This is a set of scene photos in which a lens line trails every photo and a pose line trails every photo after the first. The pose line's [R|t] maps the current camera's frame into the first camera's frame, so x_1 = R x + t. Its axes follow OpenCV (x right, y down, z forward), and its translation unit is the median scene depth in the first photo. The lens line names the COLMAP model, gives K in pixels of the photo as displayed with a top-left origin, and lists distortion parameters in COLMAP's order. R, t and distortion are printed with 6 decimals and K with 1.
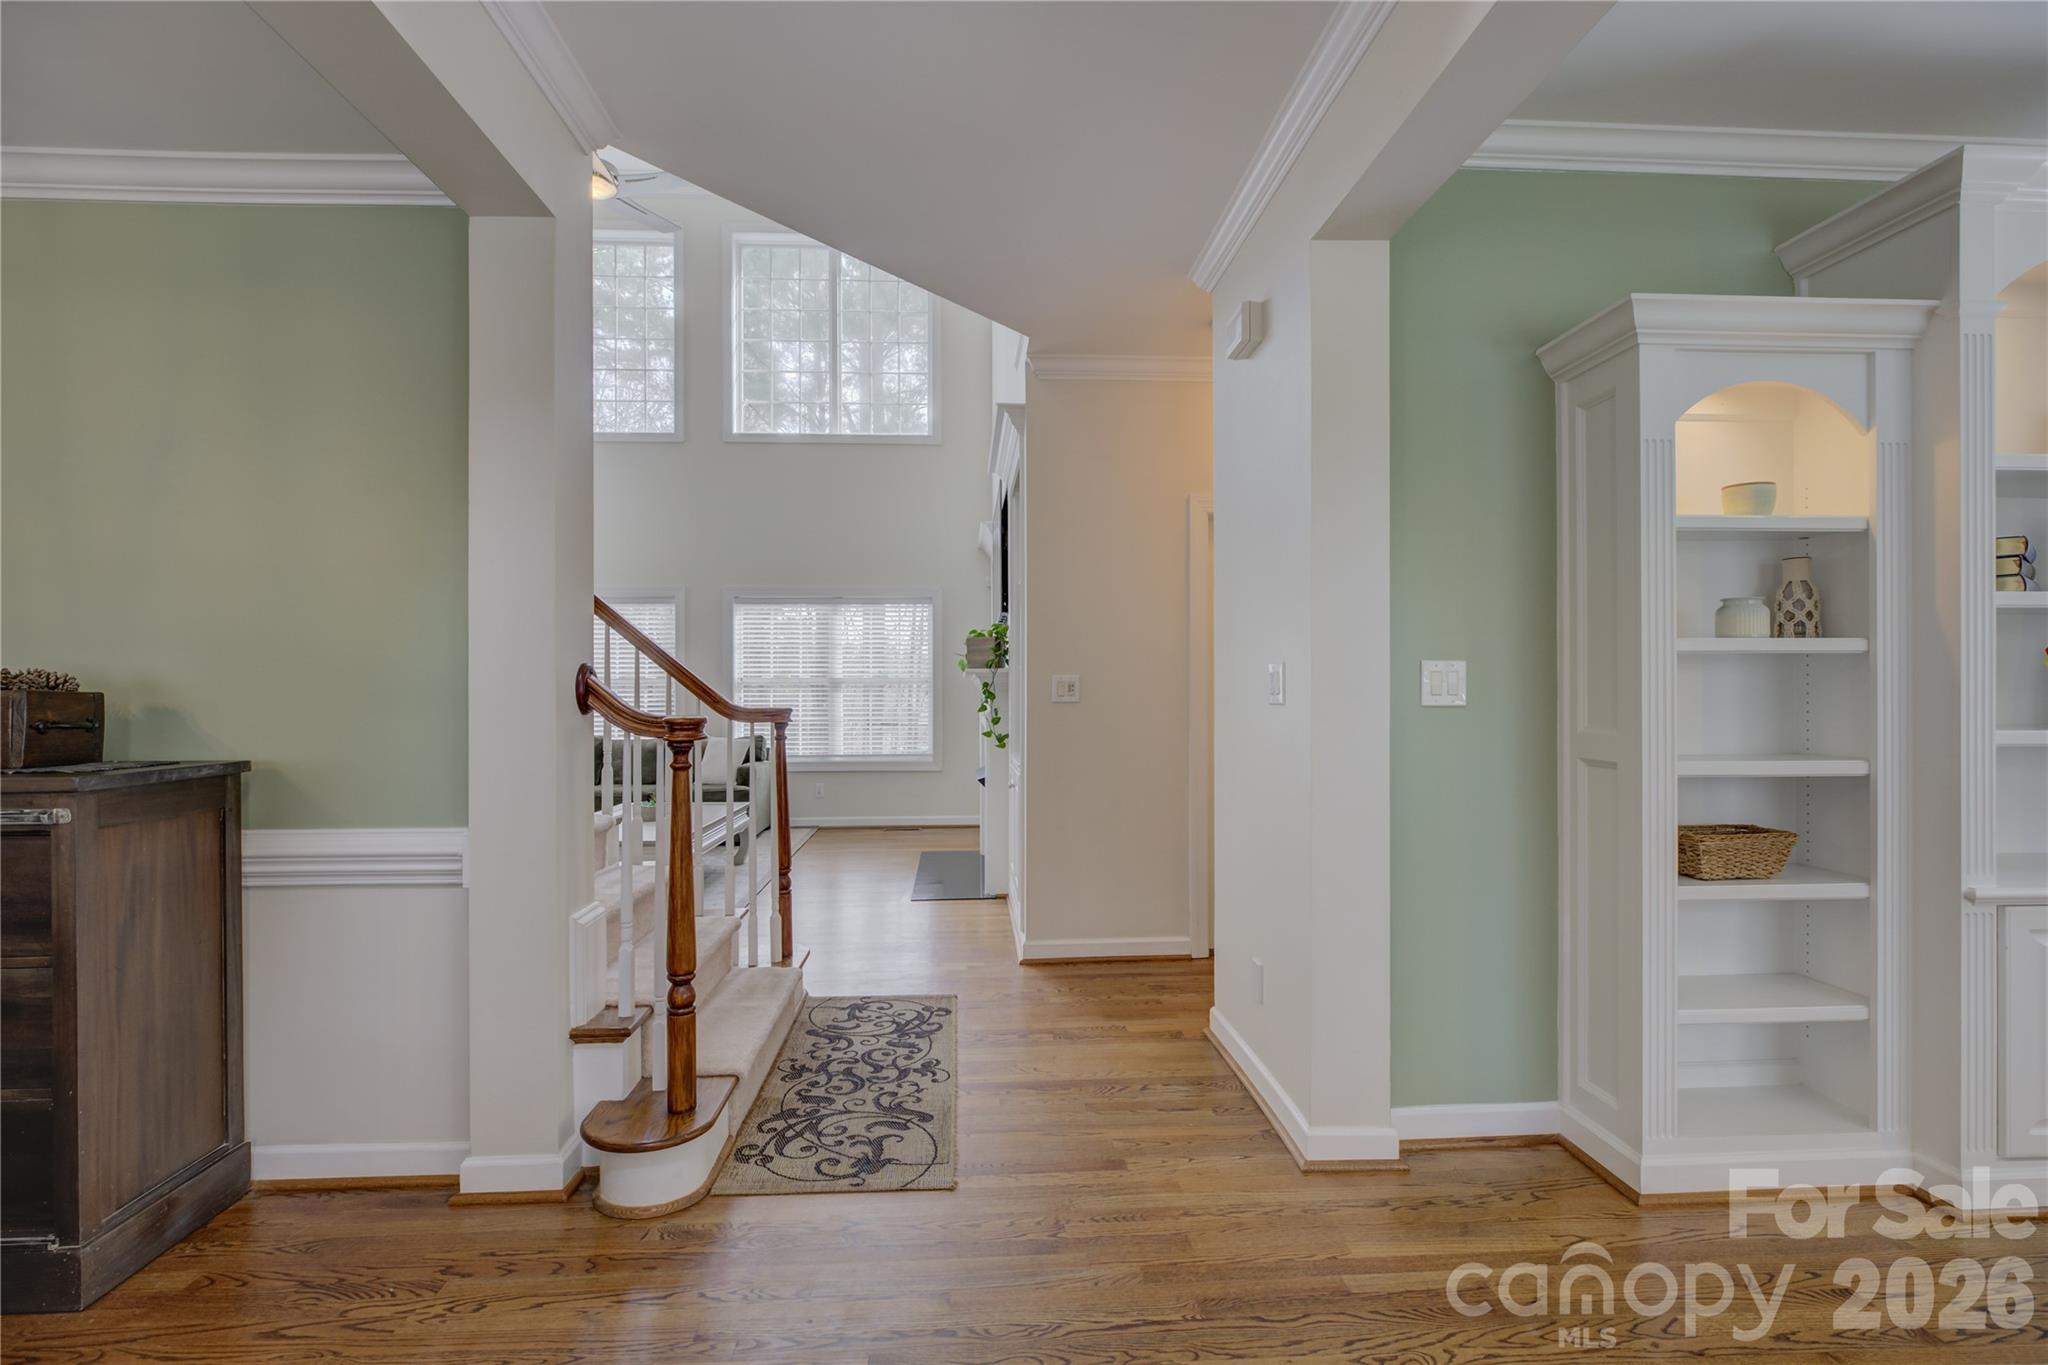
lens RADIAL K [[937.3, 0, 1014.8], [0, 937.3, 693.0], [0, 0, 1]] dist [-0.005970, 0.001027]
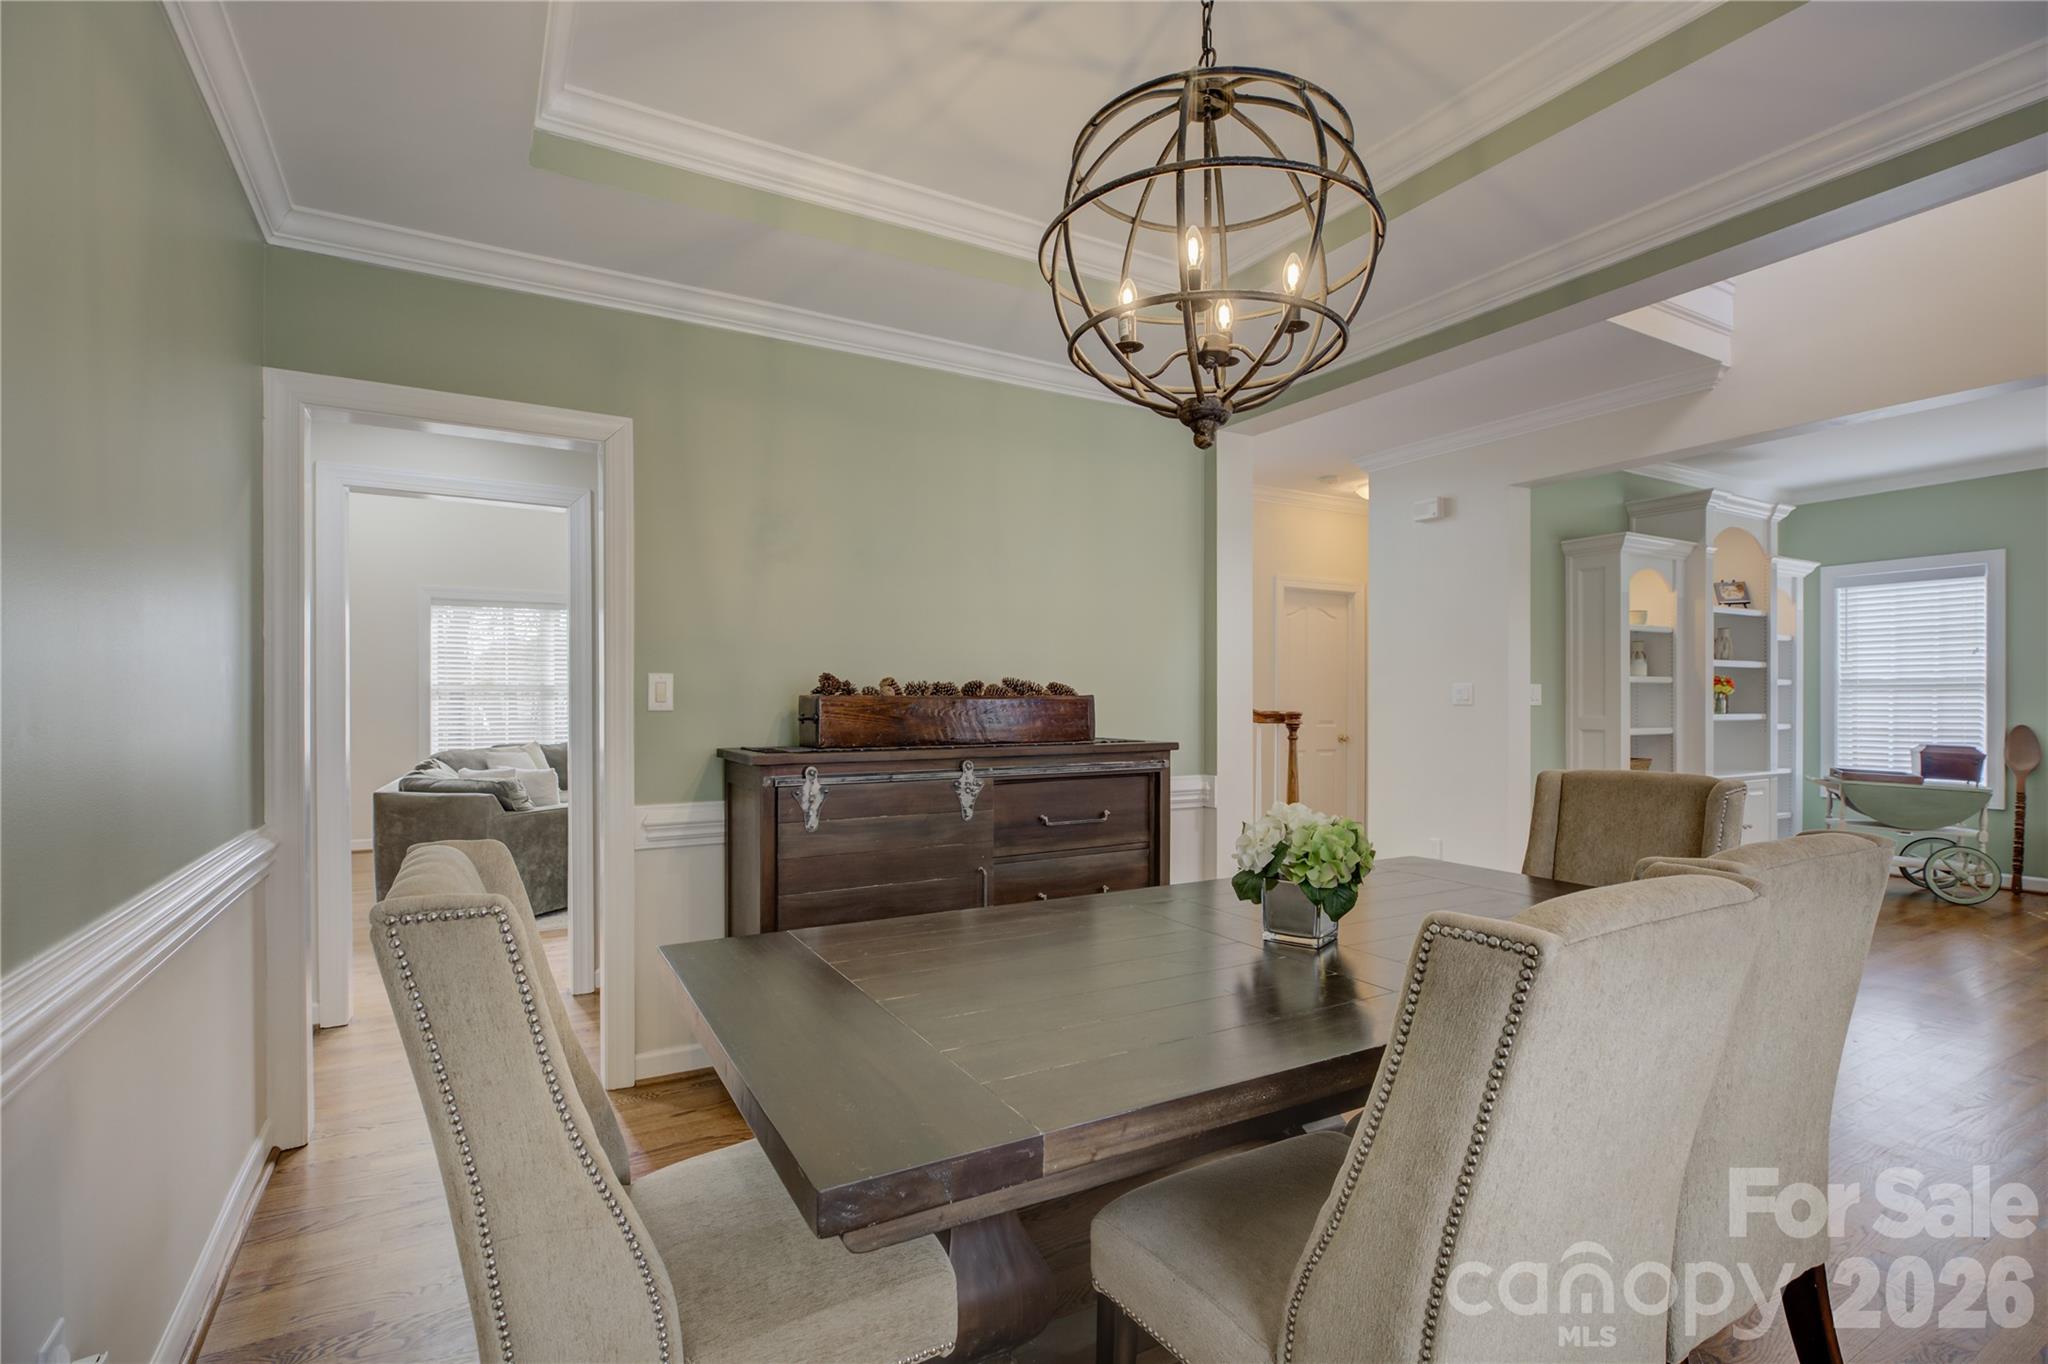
lens RADIAL K [[947.3, 0, 1021.4], [0, 947.3, 704.8], [0, 0, 1]] dist [0.000913, 0.000618]
pose [[0.890556, -0.001900, 0.454869, -1.713705], [0.000281, 0.999993, 0.003627, 0.003489], [-0.454873, -0.003103, 0.890551, -0.424005]]
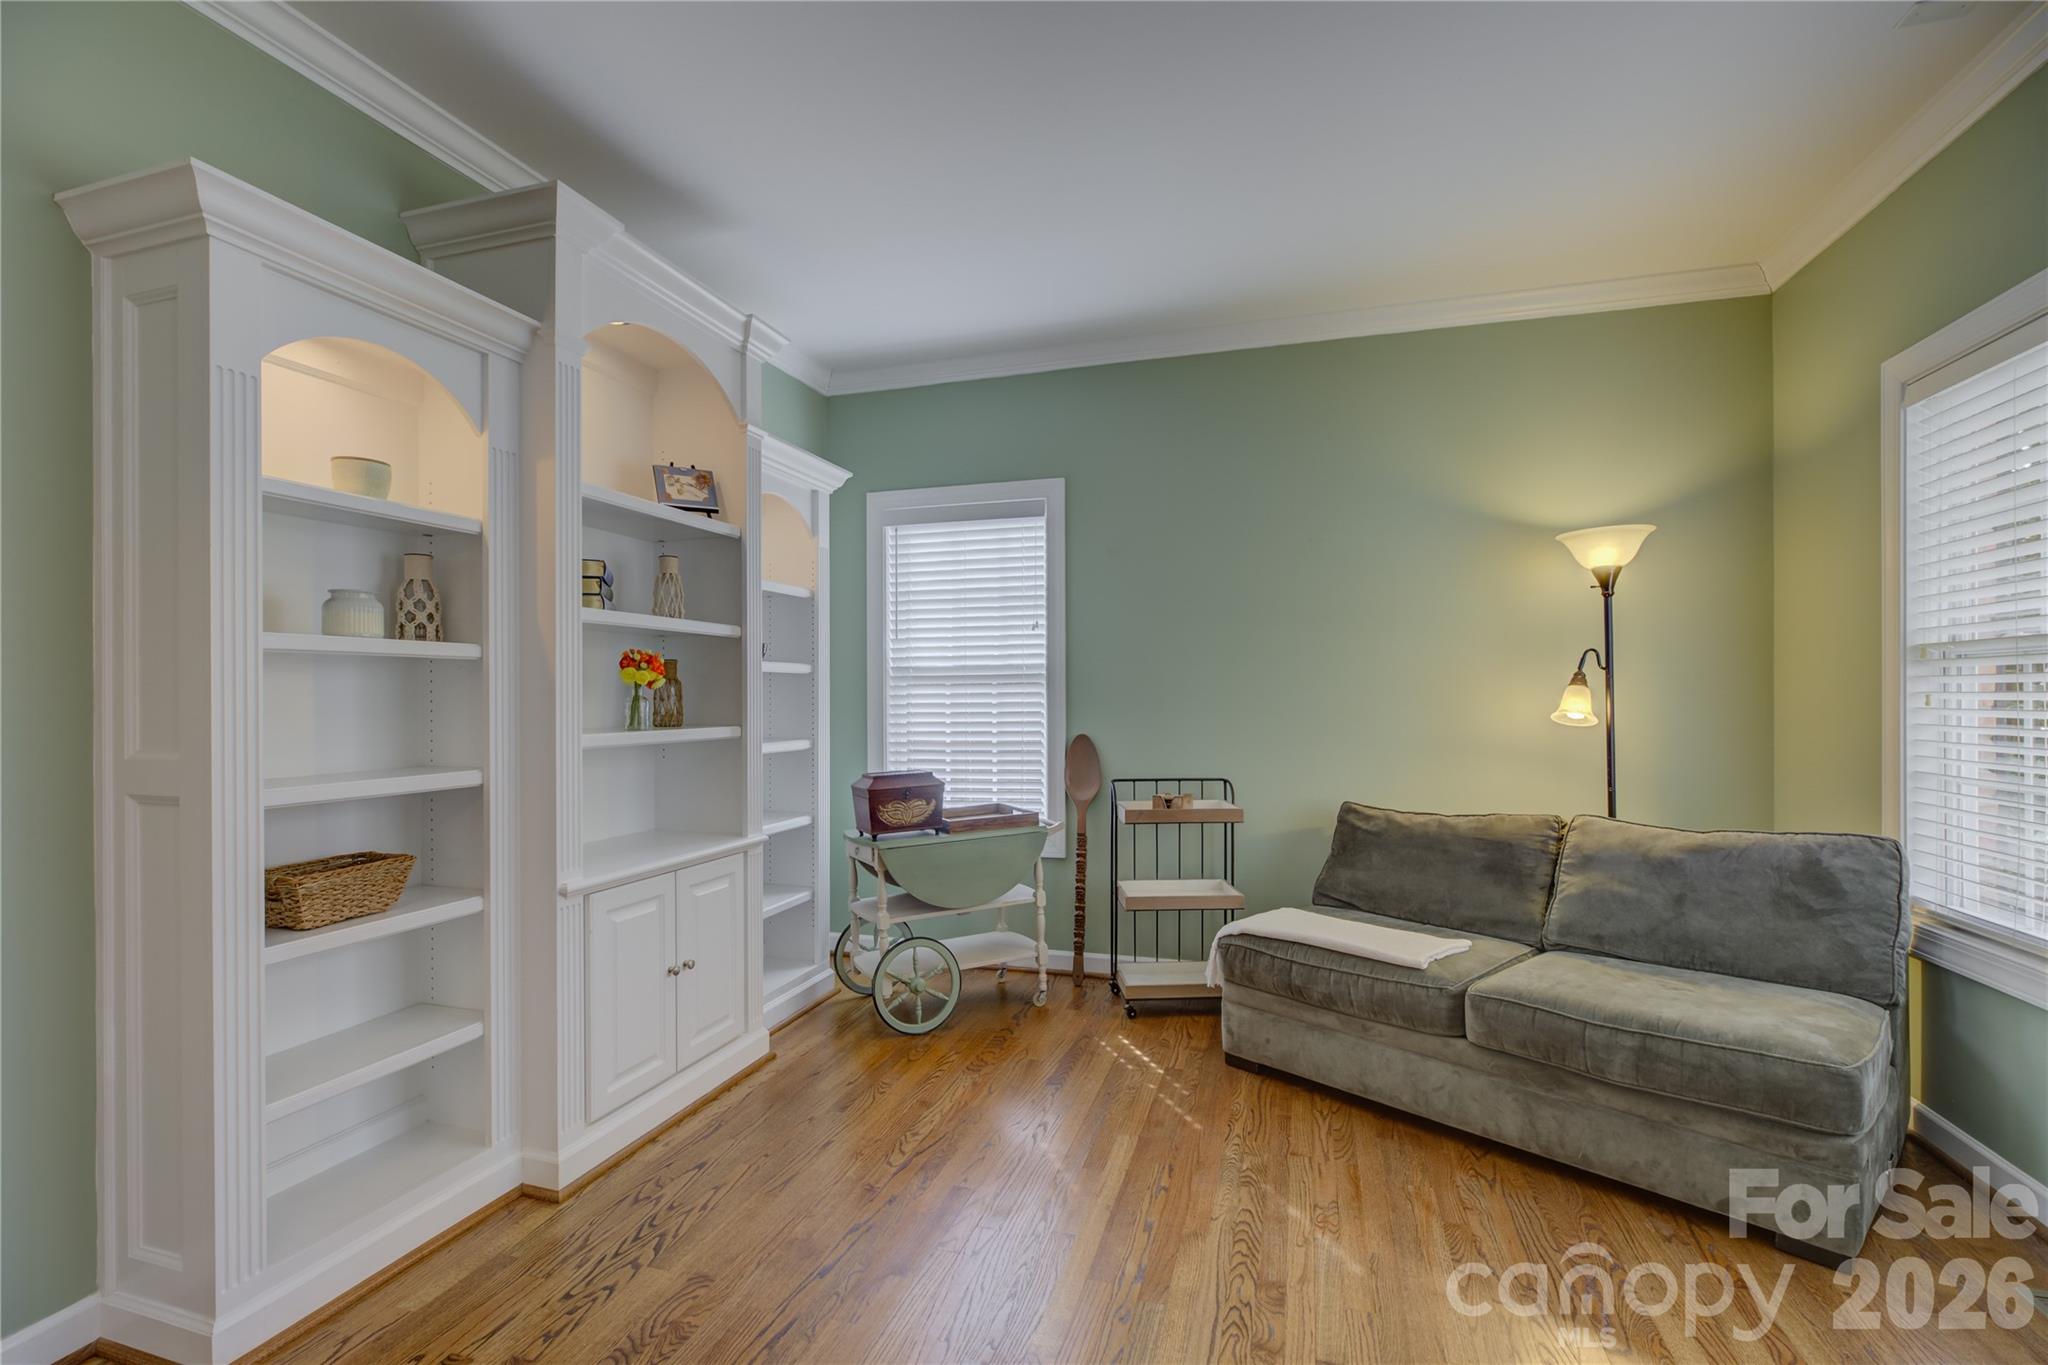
lens RADIAL K [[937.3, 0, 1014.8], [0, 937.3, 693.0], [0, 0, 1]] dist [-0.005970, 0.001027]
pose [[0.354397, 0.002689, 0.935091, 0.196507], [0.003770, 0.999984, -0.004304, -0.001682], [-0.935087, 0.005050, 0.354381, 0.131408]]
